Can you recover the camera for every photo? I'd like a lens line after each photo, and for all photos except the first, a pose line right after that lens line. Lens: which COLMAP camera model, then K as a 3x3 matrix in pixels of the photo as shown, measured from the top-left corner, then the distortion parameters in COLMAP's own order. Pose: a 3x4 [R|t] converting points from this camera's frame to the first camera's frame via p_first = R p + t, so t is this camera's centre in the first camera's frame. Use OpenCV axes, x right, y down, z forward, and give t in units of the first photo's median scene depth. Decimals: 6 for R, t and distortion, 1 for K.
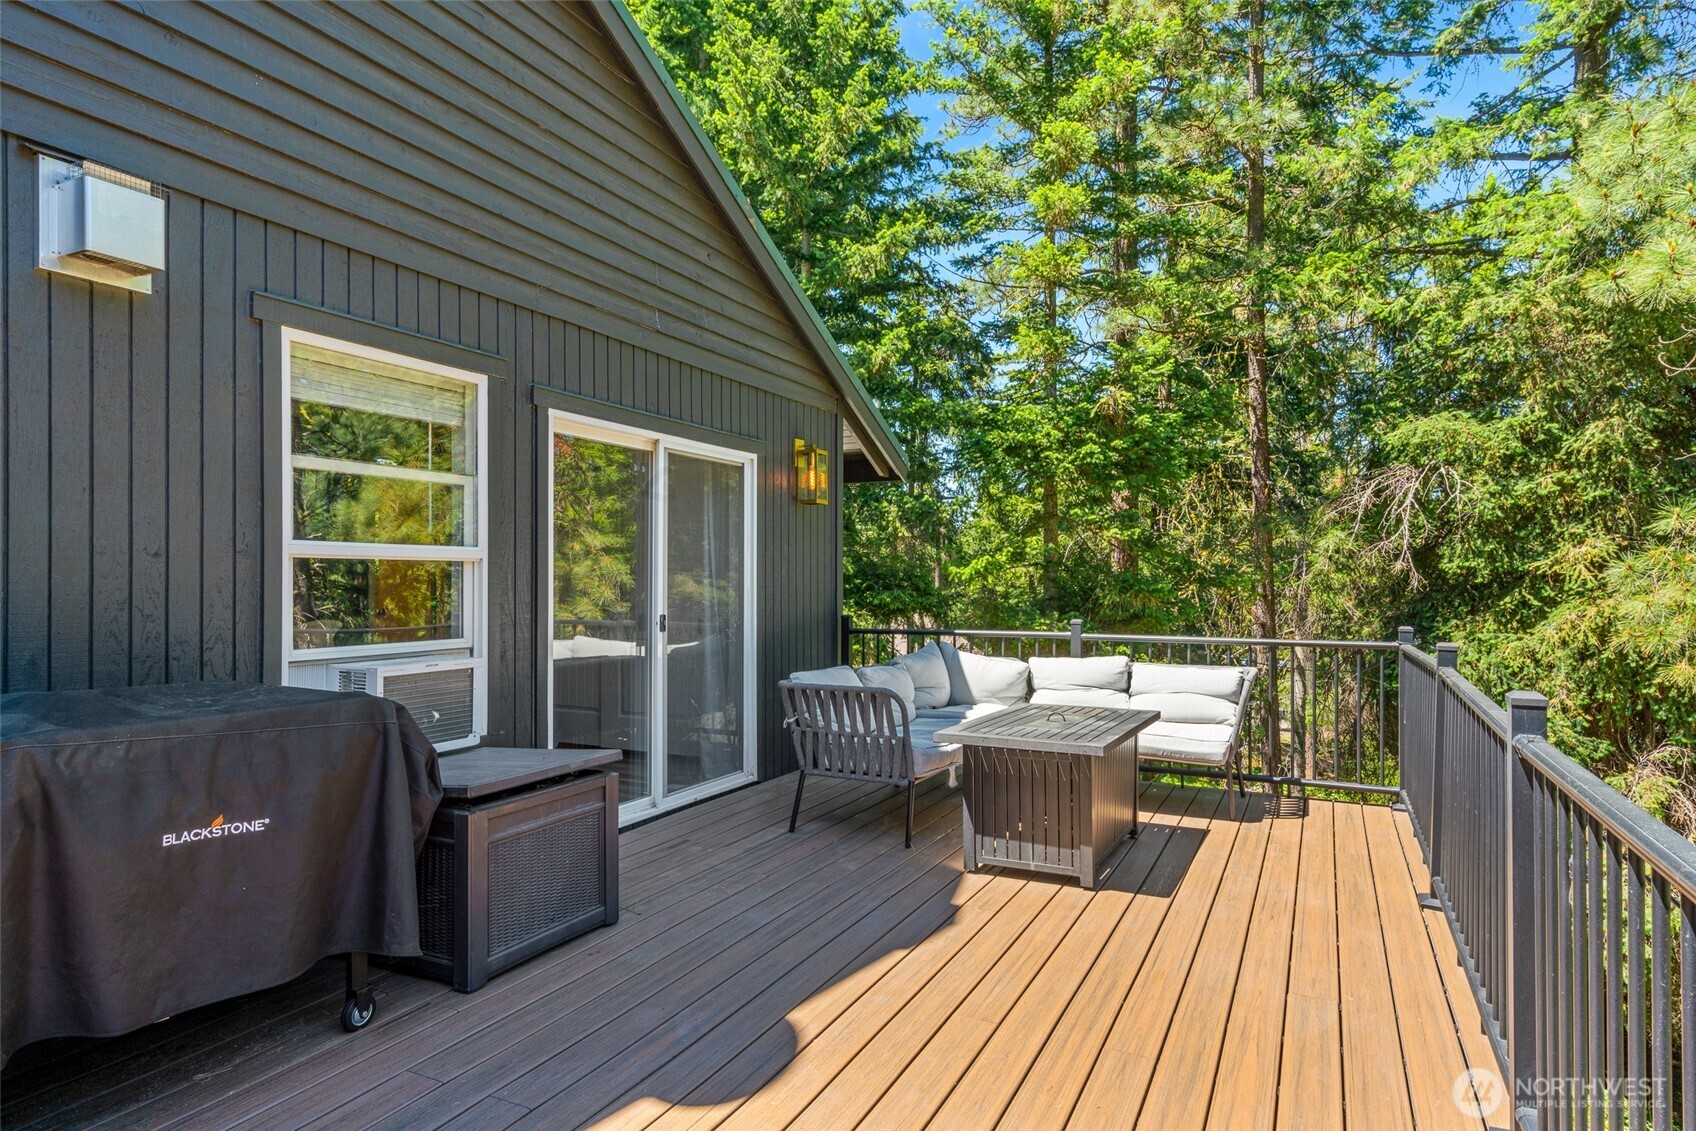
lens RADIAL K [[974.2, 0, 851.6], [0, 974.2, 572.4], [0, 0, 1]] dist [-0.001605, 0.000146]
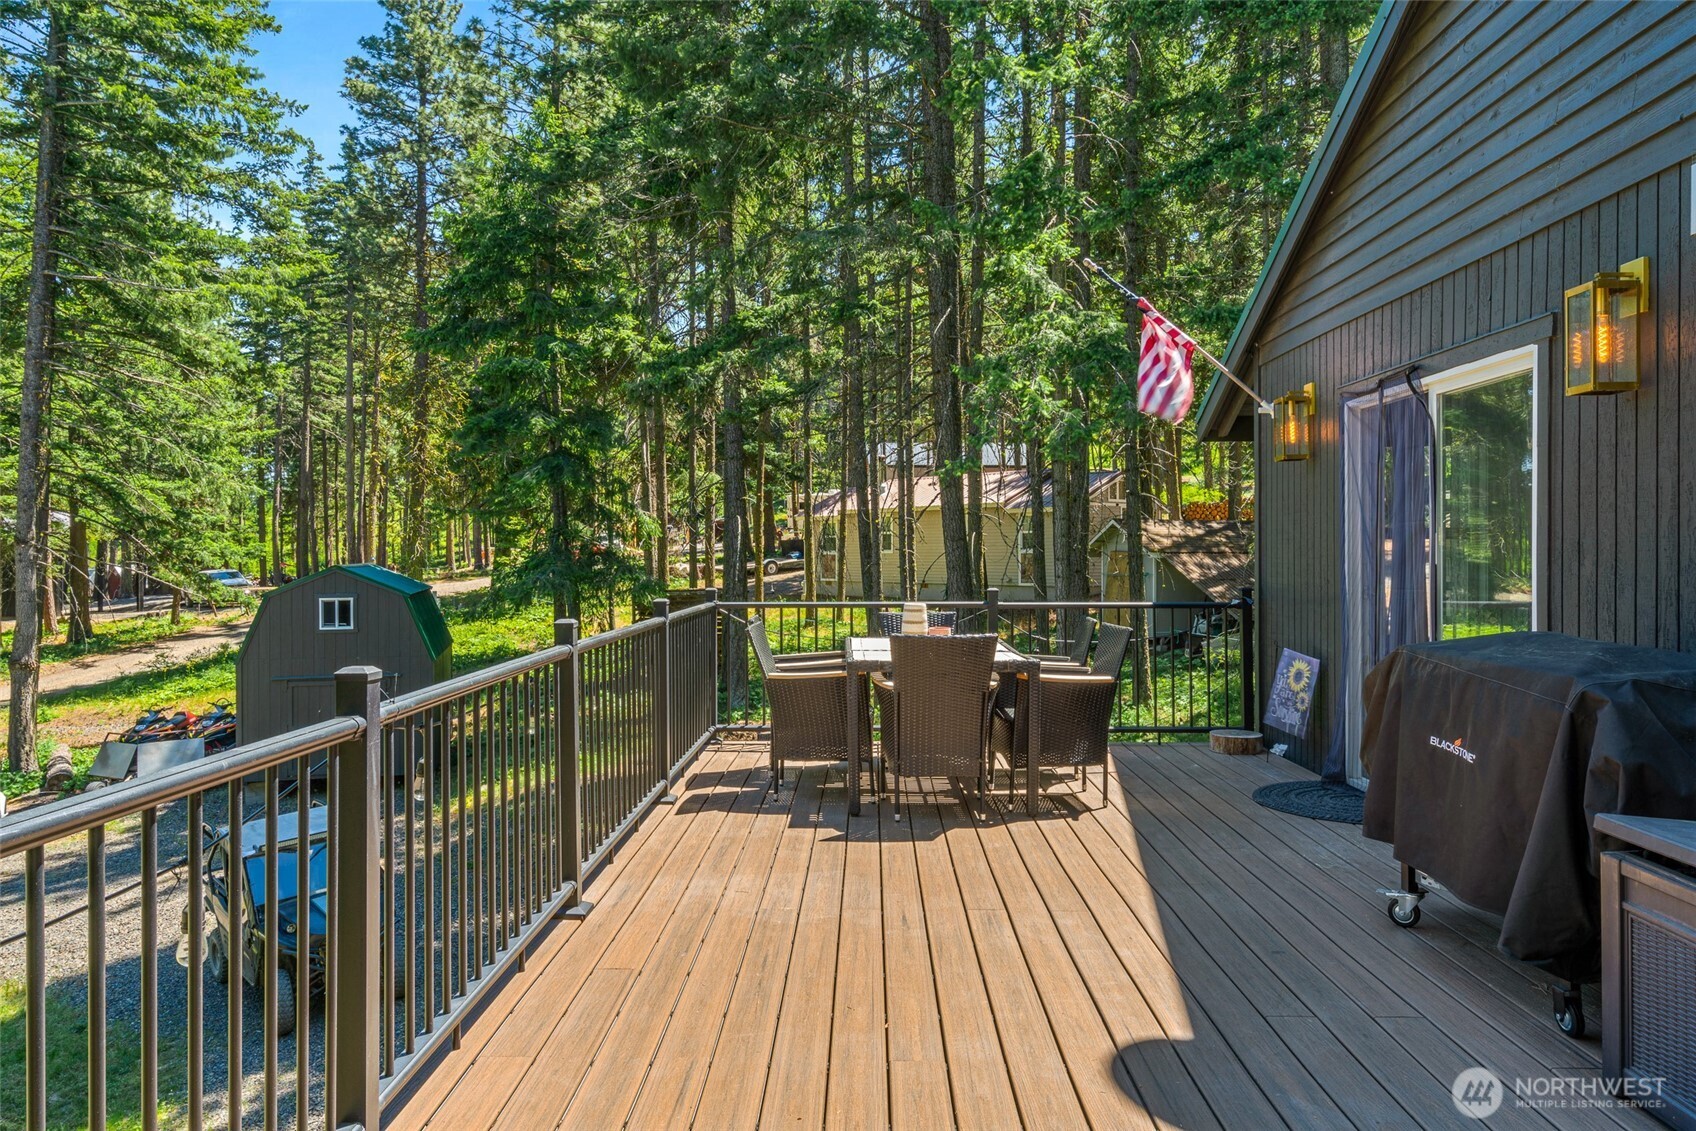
lens RADIAL K [[1176.8, 0, 847.2], [0, 1176.8, 558.7], [0, 0, 1]] dist [0.022314, -0.012697]
pose [[-0.908618, 0.004174, -0.417607, 0.131657], [0.004397, 0.999990, 0.000428, 0.003598], [0.417605, -0.001447, -0.908628, 0.396132]]
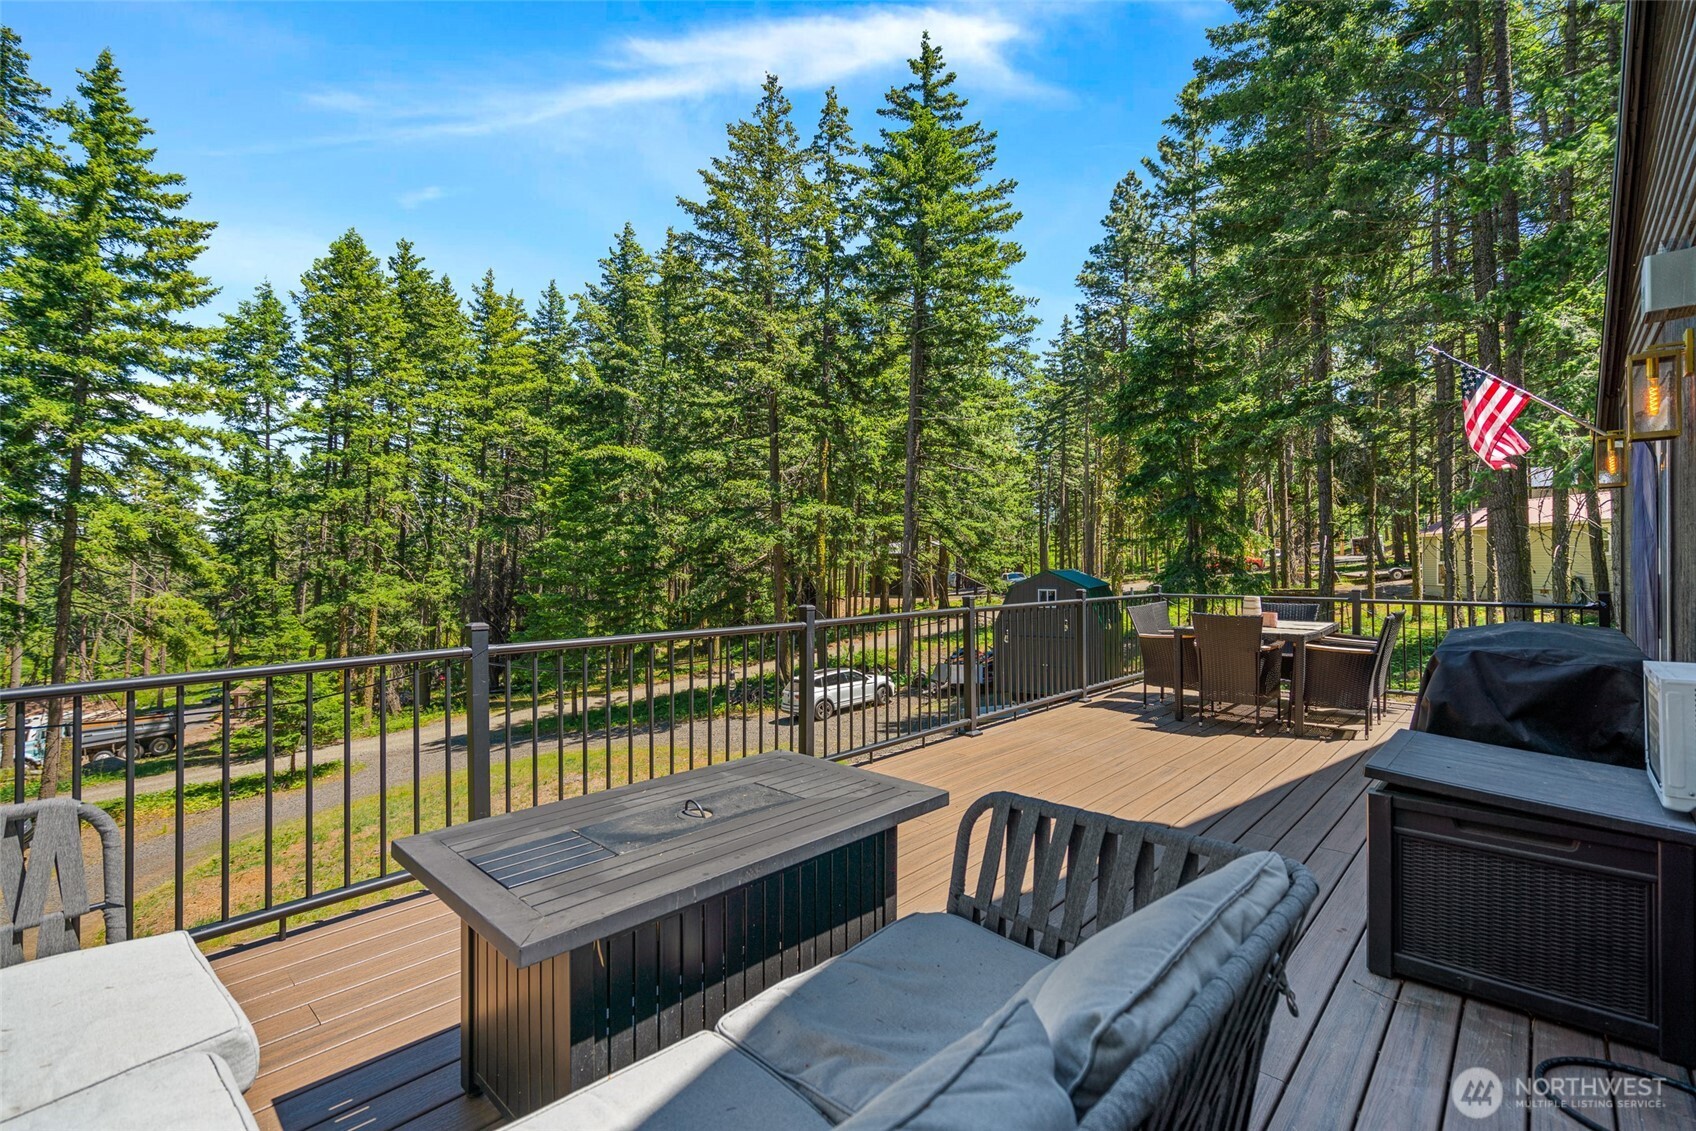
lens RADIAL K [[764.8, 0, 852.9], [0, 764.8, 561.1], [0, 0, 1]] dist [-0.011007, 0.000166]
pose [[-0.963235, 0.003001, 0.268644, -0.002981], [0.000927, 0.999969, -0.007849, 0.003990], [-0.268659, -0.007312, -0.963208, 0.527042]]
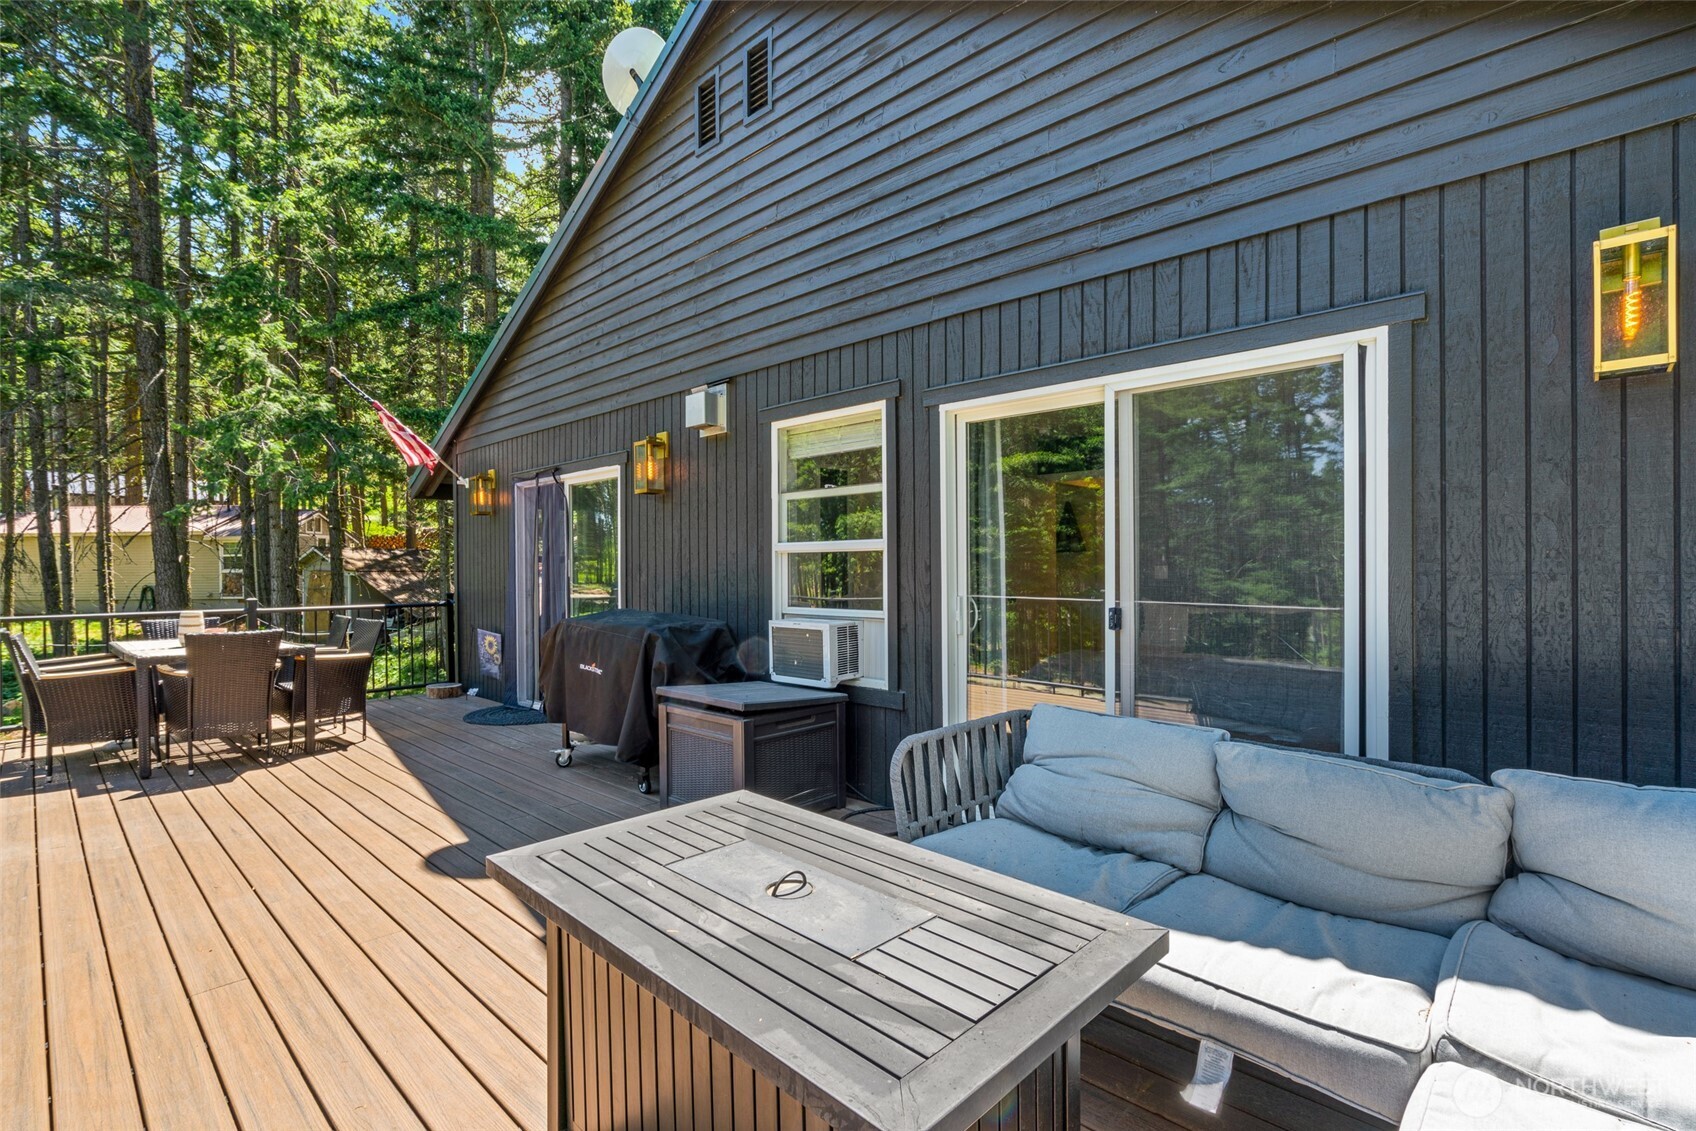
lens RADIAL K [[764.8, 0, 836.0], [0, 764.8, 573.4], [0, 0, 1]] dist [-0.011007, 0.000166]
pose [[-0.303140, 0.007713, -0.952915, 0.195141], [0.010260, 0.999936, 0.004830, 0.003948], [0.952891, -0.008312, -0.303200, 0.422204]]
